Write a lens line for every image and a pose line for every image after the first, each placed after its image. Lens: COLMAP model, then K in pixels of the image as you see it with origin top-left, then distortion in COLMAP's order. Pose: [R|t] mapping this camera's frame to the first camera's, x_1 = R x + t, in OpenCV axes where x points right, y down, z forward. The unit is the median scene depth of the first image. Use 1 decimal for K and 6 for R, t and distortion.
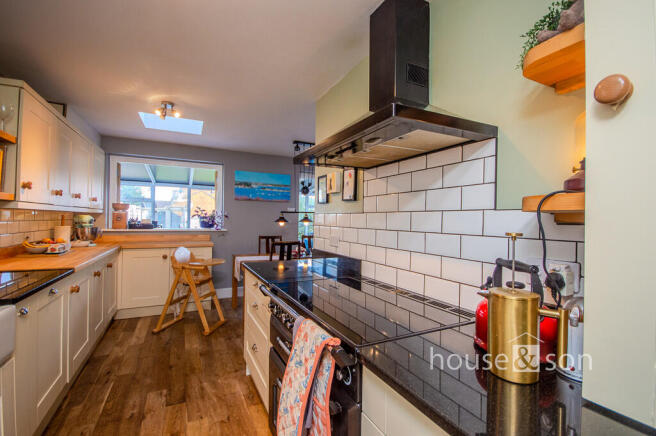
lens RADIAL K [[288.8, 0, 328.0], [0, 288.8, 218.0], [0, 0, 1]] dist [0.002261, -0.008074]
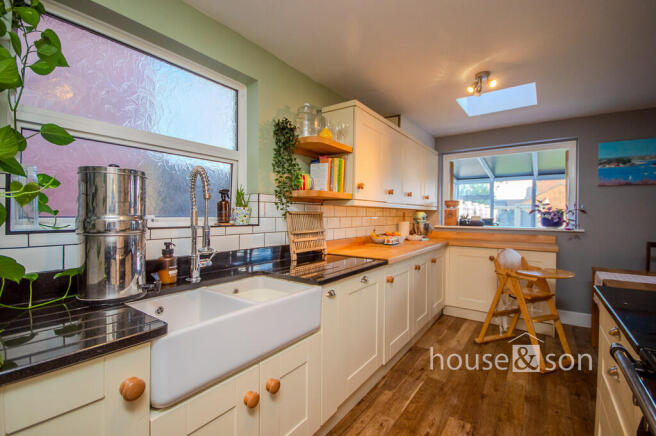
lens RADIAL K [[288.8, 0, 328.0], [0, 288.8, 218.0], [0, 0, 1]] dist [0.002261, -0.008074]
pose [[0.458143, -0.002864, -0.888874, -0.018415], [0.006002, 0.999982, -0.000128, 0.010746], [0.888858, -0.005277, 0.458152, 0.180977]]
